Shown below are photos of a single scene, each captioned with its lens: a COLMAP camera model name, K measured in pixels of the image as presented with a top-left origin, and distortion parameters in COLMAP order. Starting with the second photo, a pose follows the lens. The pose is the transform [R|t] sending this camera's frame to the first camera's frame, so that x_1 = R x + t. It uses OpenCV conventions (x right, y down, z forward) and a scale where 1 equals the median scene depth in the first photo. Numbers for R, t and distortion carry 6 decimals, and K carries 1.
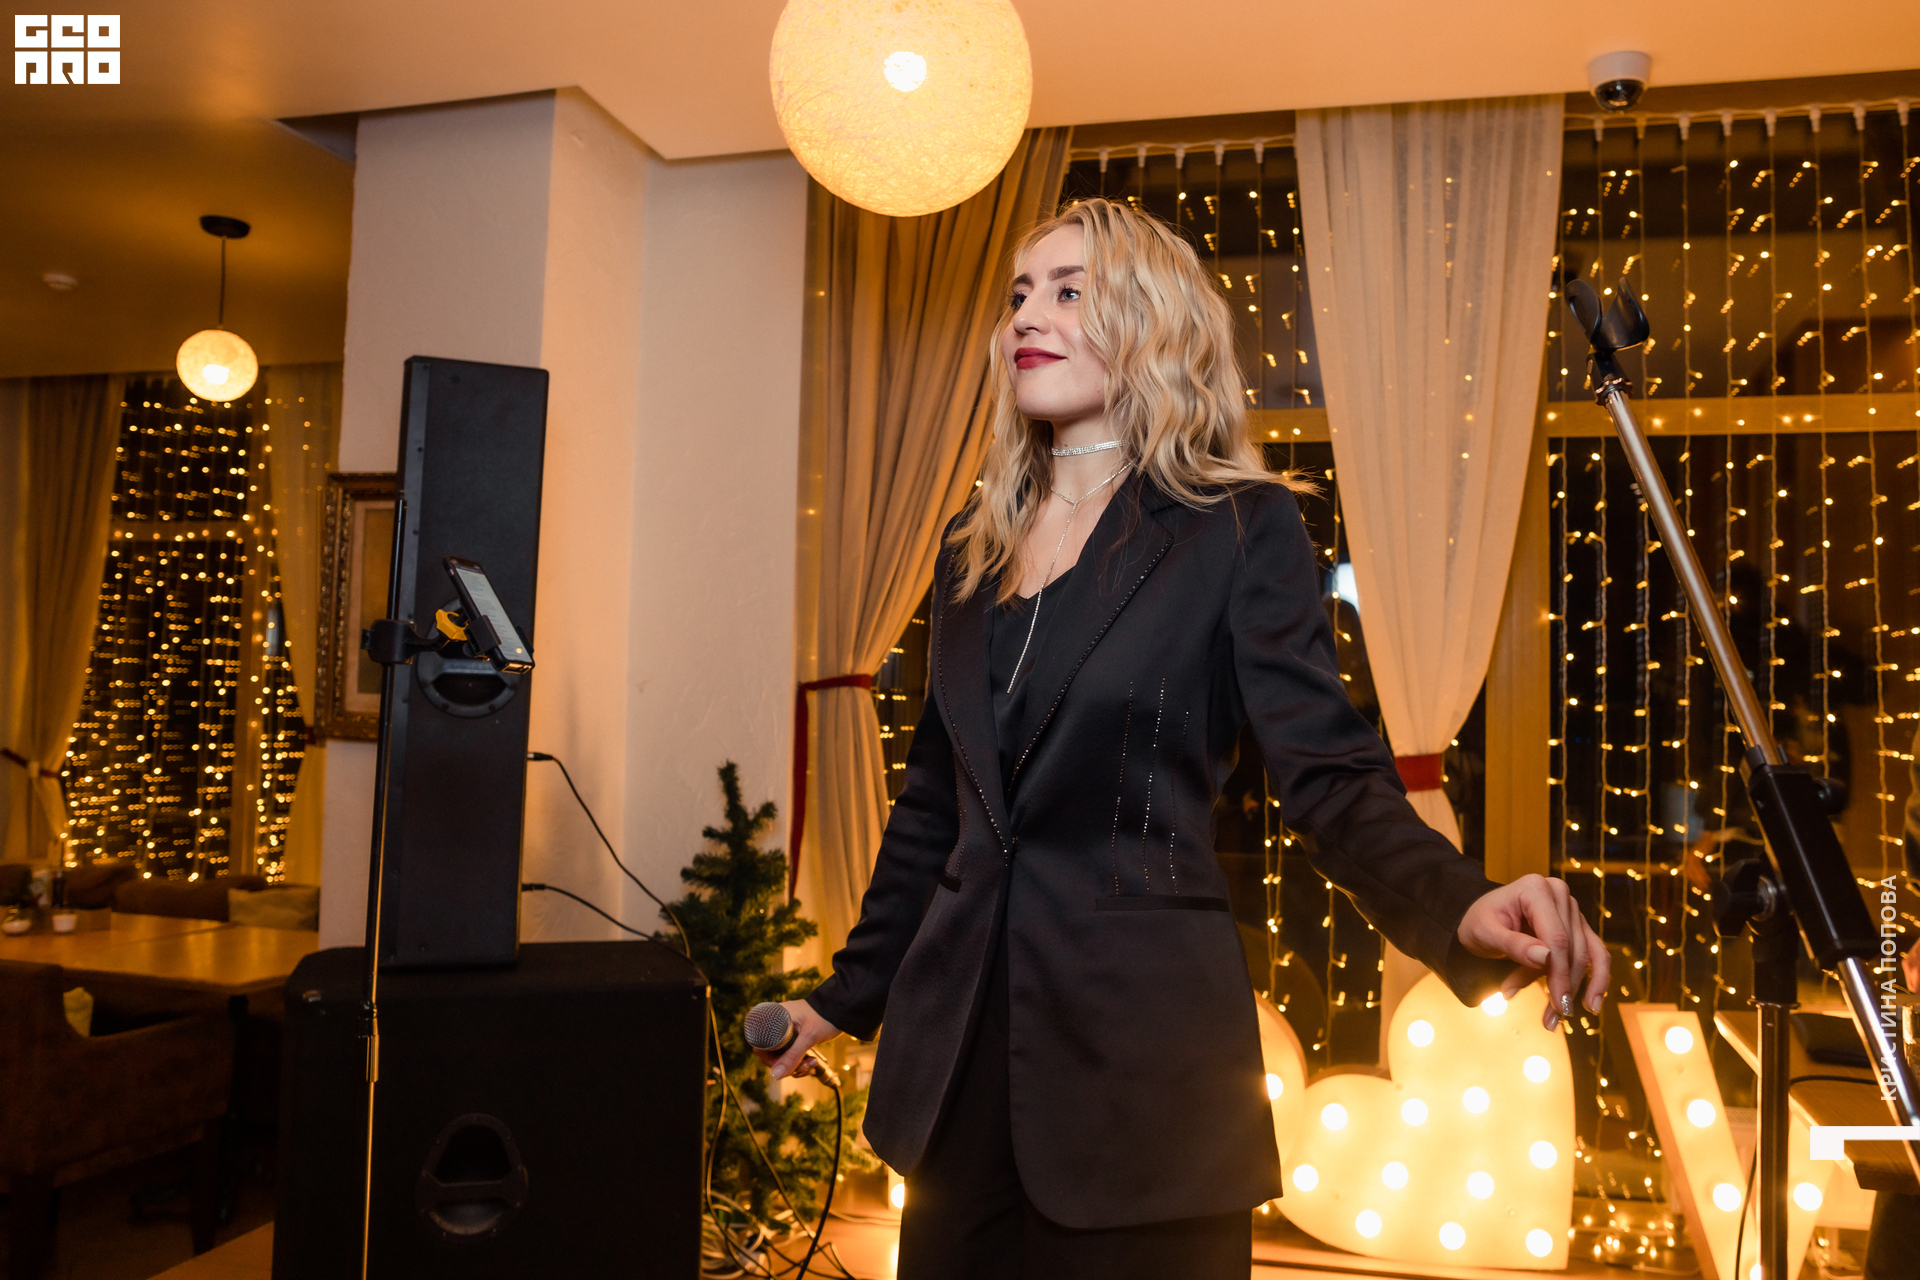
lens RADIAL K [[1562.0, 0, 1053.4], [0, 1562.0, 626.3], [0, 0, 1]] dist [-0.086148, 0.082952]
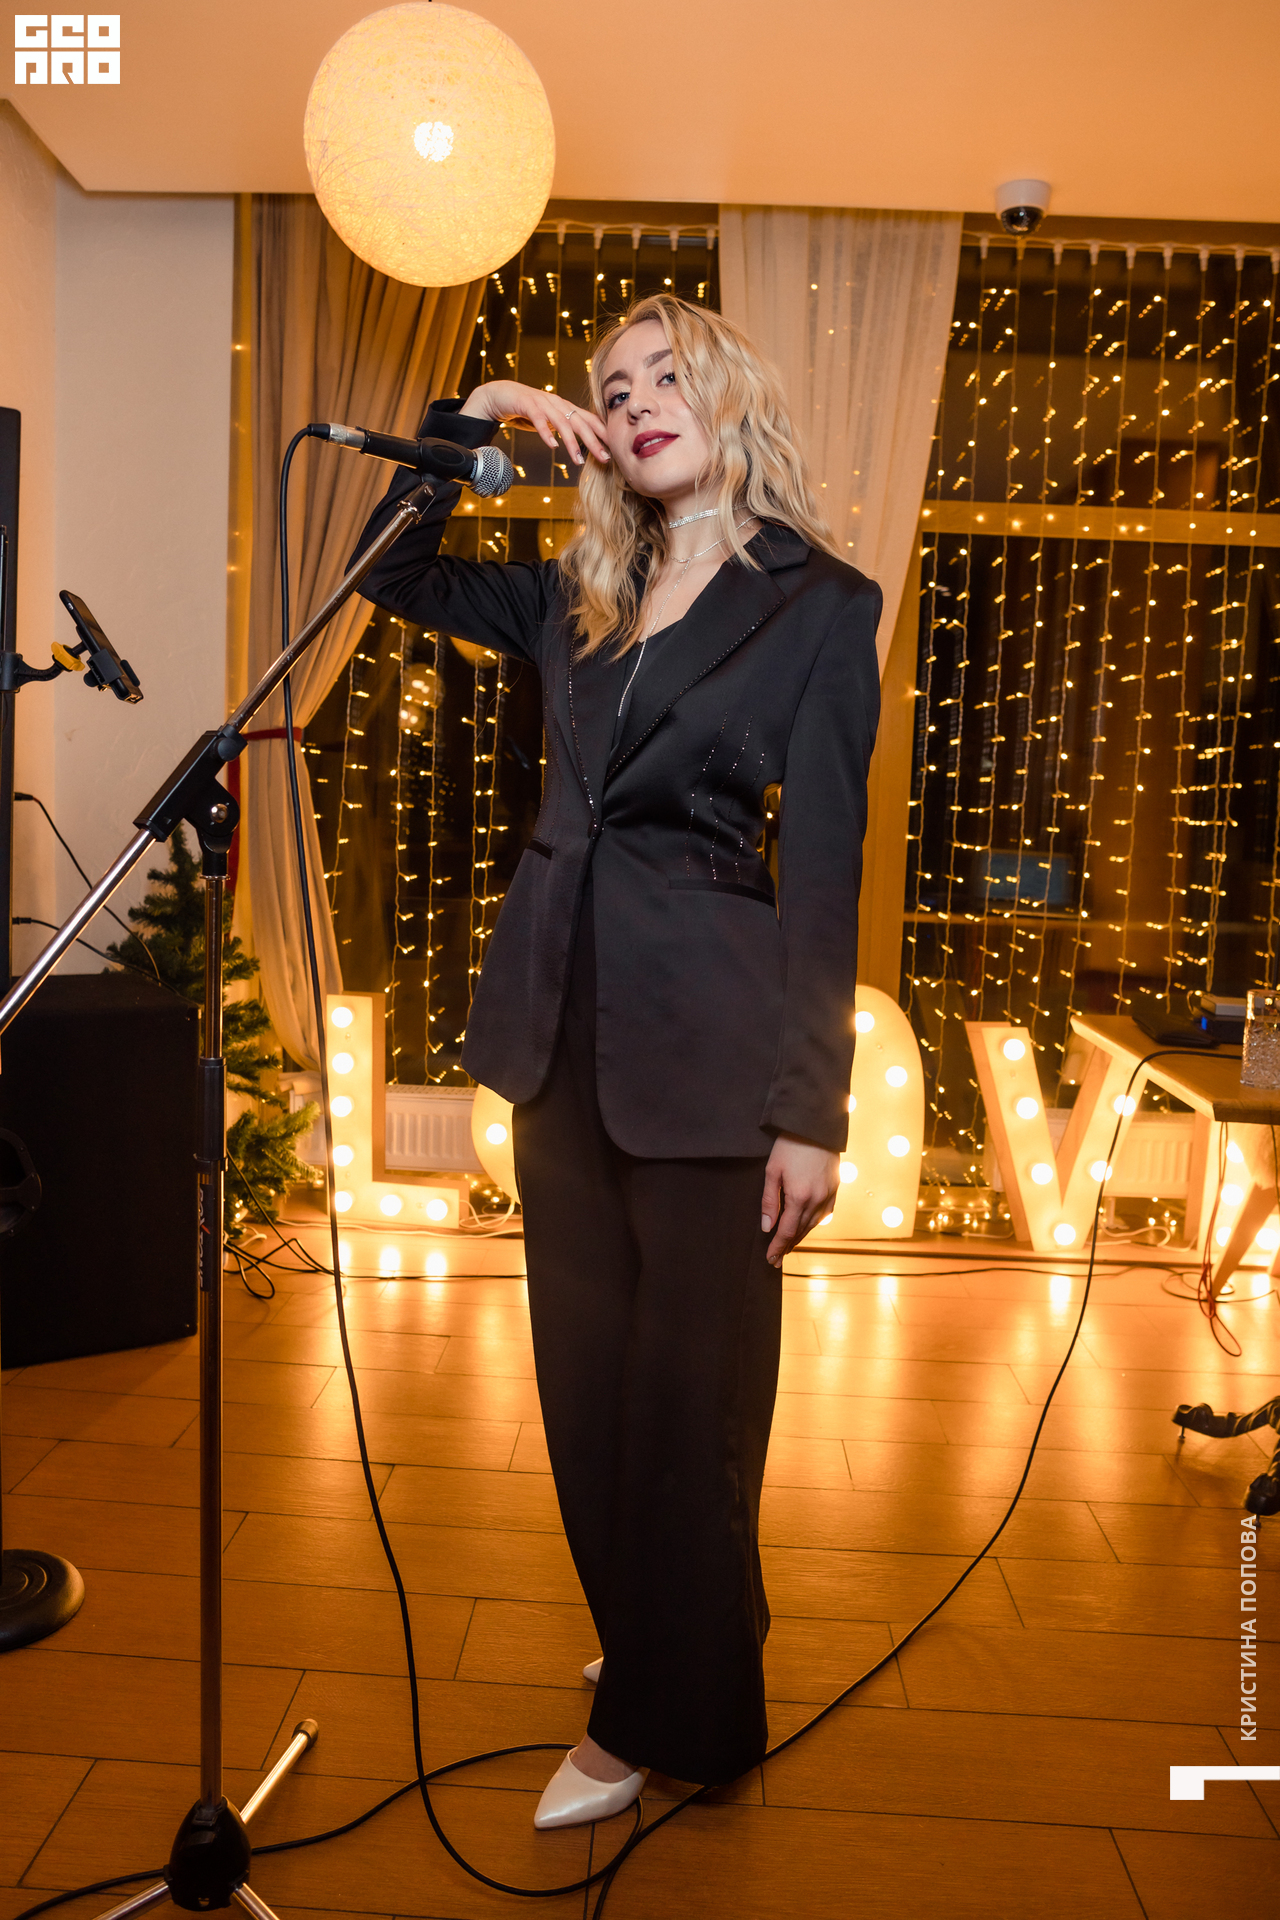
lens RADIAL K [[1513.3, 0, 620.8], [0, 1513.3, 967.2], [0, 0, 1]] dist [-0.083050, 0.066078]
pose [[0.978815, -0.003800, 0.204710, -0.121469], [-0.031847, 0.984833, 0.170556, 0.010615], [-0.202253, -0.173462, 0.963849, -0.060005]]
